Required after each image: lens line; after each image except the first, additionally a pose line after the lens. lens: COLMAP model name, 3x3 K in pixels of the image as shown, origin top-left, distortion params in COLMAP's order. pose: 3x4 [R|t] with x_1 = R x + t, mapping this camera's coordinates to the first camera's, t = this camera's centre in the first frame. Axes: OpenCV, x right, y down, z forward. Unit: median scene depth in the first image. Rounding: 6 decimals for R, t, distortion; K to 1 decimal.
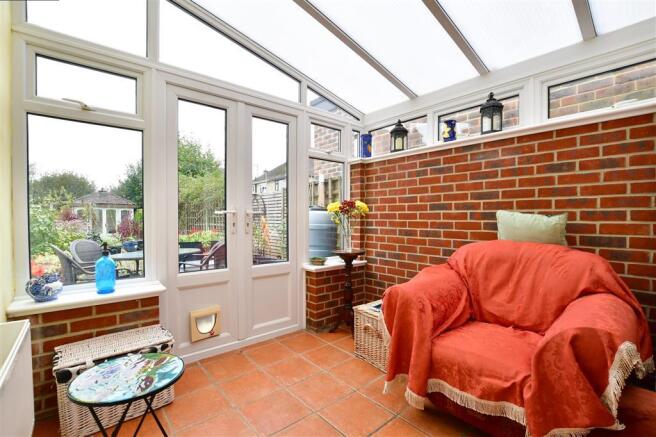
lens RADIAL K [[293.6, 0, 328.0], [0, 293.6, 218.5], [0, 0, 1]] dist [-0.011053, 0.000066]
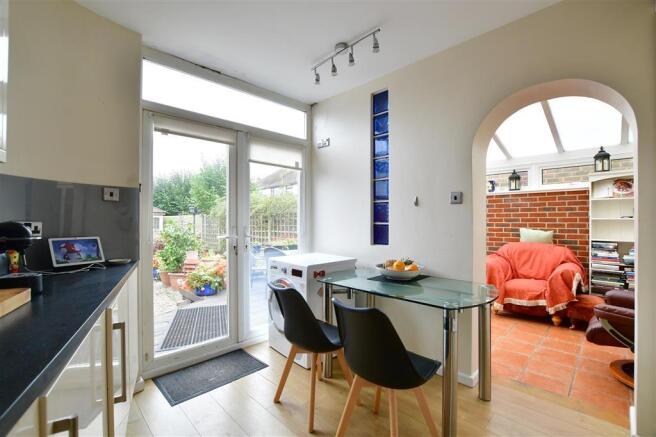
lens RADIAL K [[286.5, 0, 328.0], [0, 286.5, 218.5], [0, 0, 1]] dist [-0.000157, 0.000027]
pose [[0.996950, -0.010800, 0.077289, -1.131479], [0.011574, 0.999887, -0.009583, -0.108184], [-0.077177, 0.010448, 0.996963, -1.125959]]
